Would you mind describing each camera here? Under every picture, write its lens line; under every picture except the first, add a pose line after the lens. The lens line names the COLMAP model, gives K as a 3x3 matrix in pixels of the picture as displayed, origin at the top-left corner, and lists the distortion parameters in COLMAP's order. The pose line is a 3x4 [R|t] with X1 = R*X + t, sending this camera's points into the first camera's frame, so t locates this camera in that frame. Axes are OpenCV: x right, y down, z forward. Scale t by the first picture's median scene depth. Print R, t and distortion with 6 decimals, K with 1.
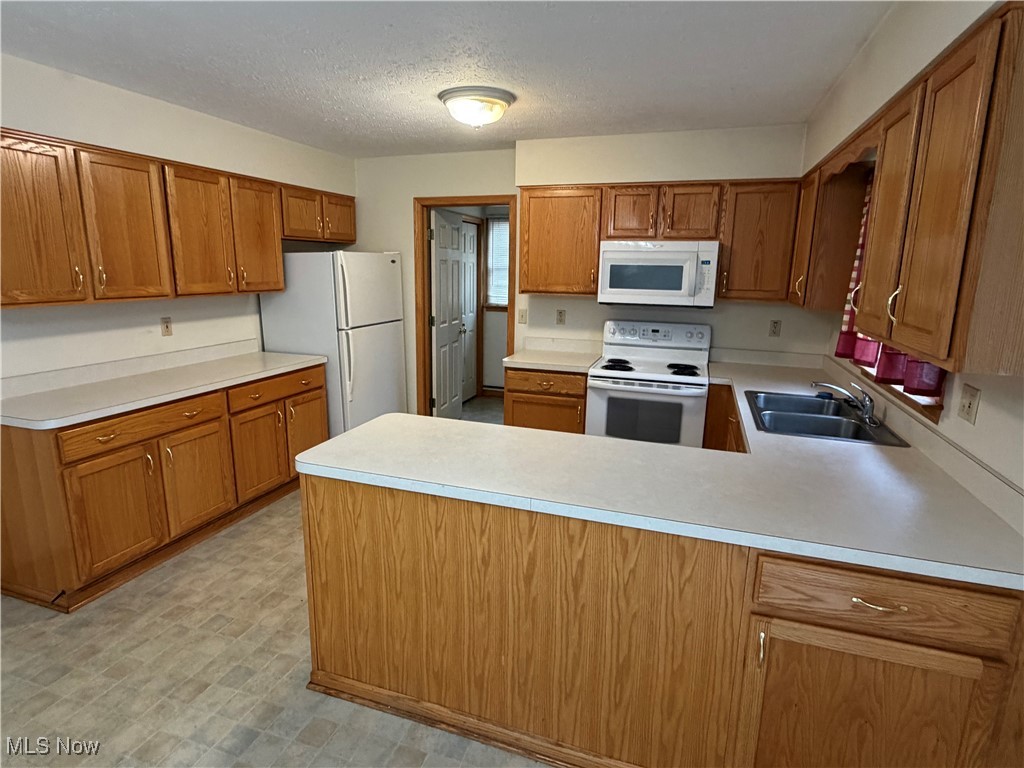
lens RADIAL K [[548.3, 0, 512.8], [0, 548.3, 381.6], [0, 0, 1]] dist [0.003162, 0.000876]
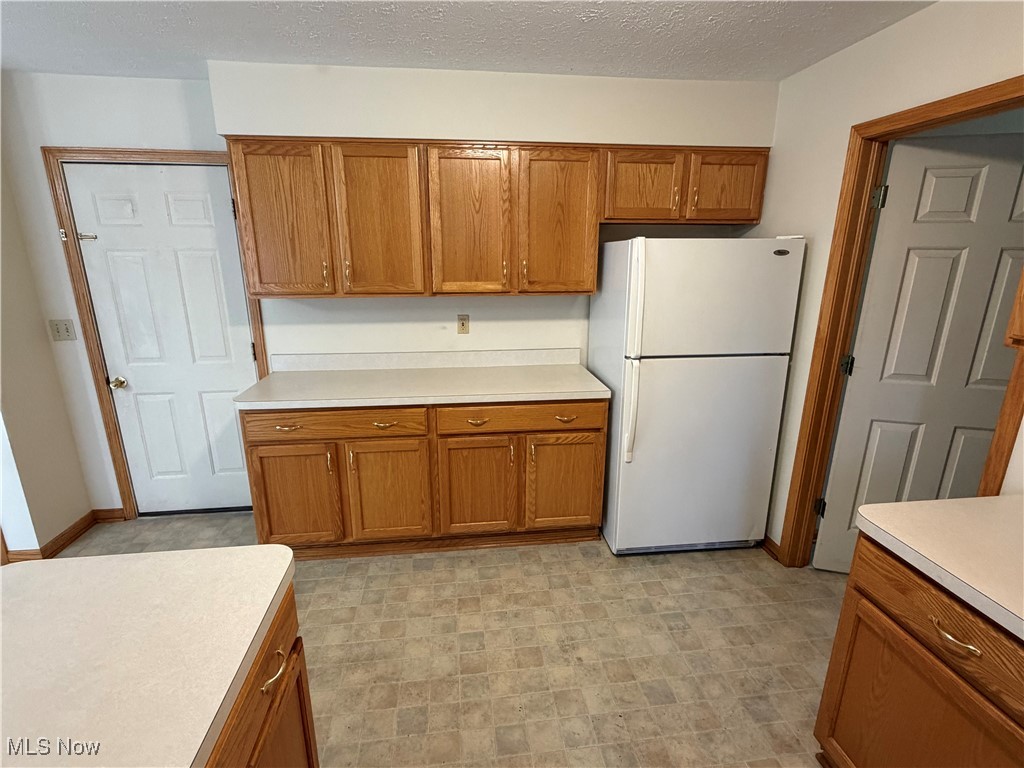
lens RADIAL K [[500.6, 0, 508.8], [0, 500.6, 383.9], [0, 0, 1]] dist [0.006350, 0.000492]
pose [[0.434339, 0.226118, -0.871906, 0.185249], [-0.183667, 0.969874, 0.160032, -0.151827], [0.881826, 0.090633, 0.462784, 0.669870]]
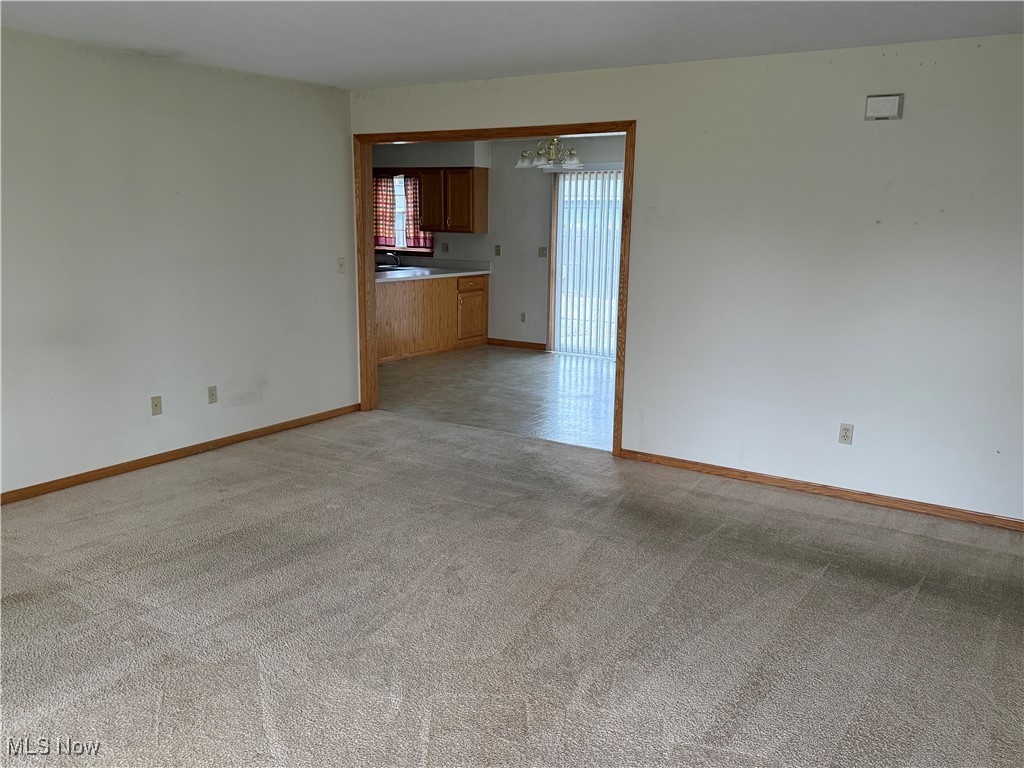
lens RADIAL K [[844.1, 0, 512.8], [0, 844.1, 383.1], [0, 0, 1]] dist [0.103933, -0.160948]
pose [[0.231757, -0.200984, 0.951785, -2.523785], [0.191129, 0.968760, 0.158029, 0.058951], [-0.953812, 0.145290, 0.262931, -0.452849]]
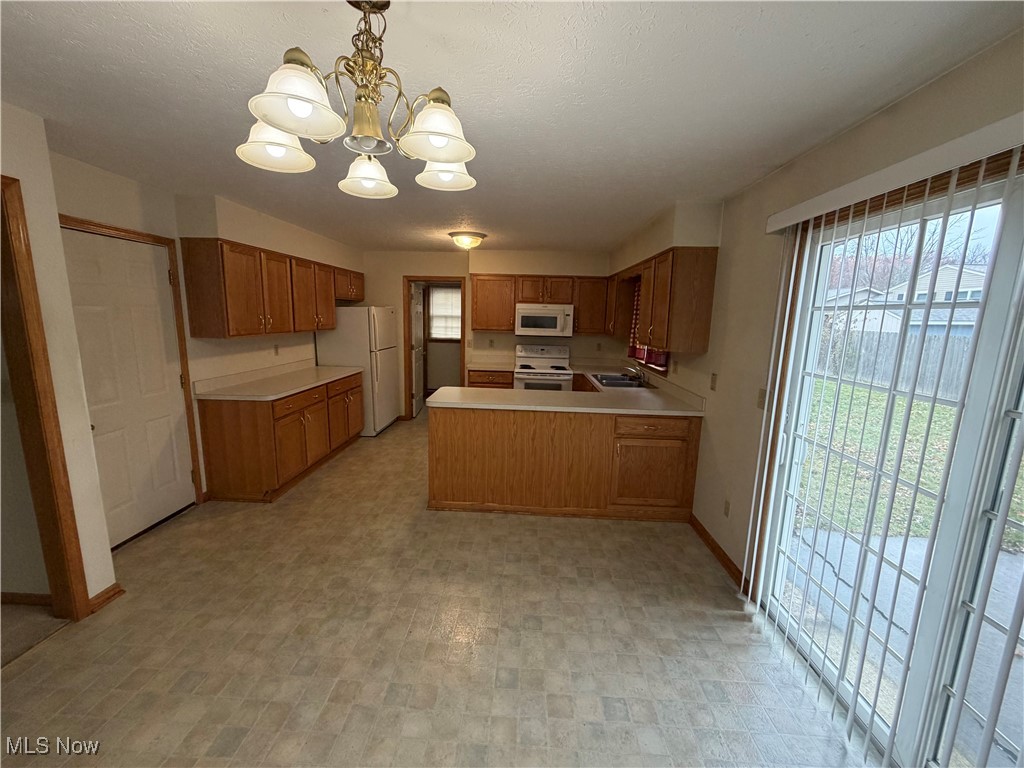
lens RADIAL K [[403.8, 0, 513.4], [0, 403.8, 384.2], [0, 0, 1]] dist [0.001280, -0.000268]
pose [[0.958196, -0.039403, 0.283386, -0.285273], [0.049535, 0.998361, -0.028673, 0.074915], [-0.281792, 0.041512, 0.958577, -0.384213]]
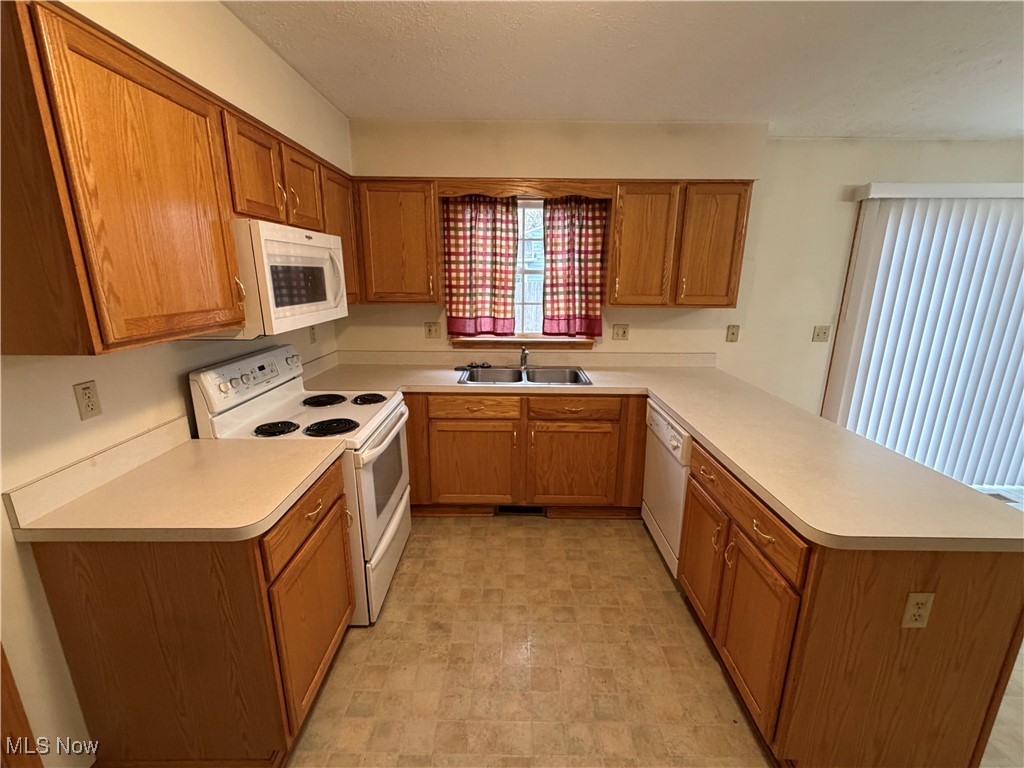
lens RADIAL K [[456.5, 0, 512.5], [0, 456.5, 387.9], [0, 0, 1]] dist [-0.000354, 0.000570]
pose [[-0.316804, -0.250883, 0.914709, -0.380910], [0.184985, 0.929522, 0.319014, -0.214421], [-0.930277, 0.270273, -0.248067, 0.986777]]
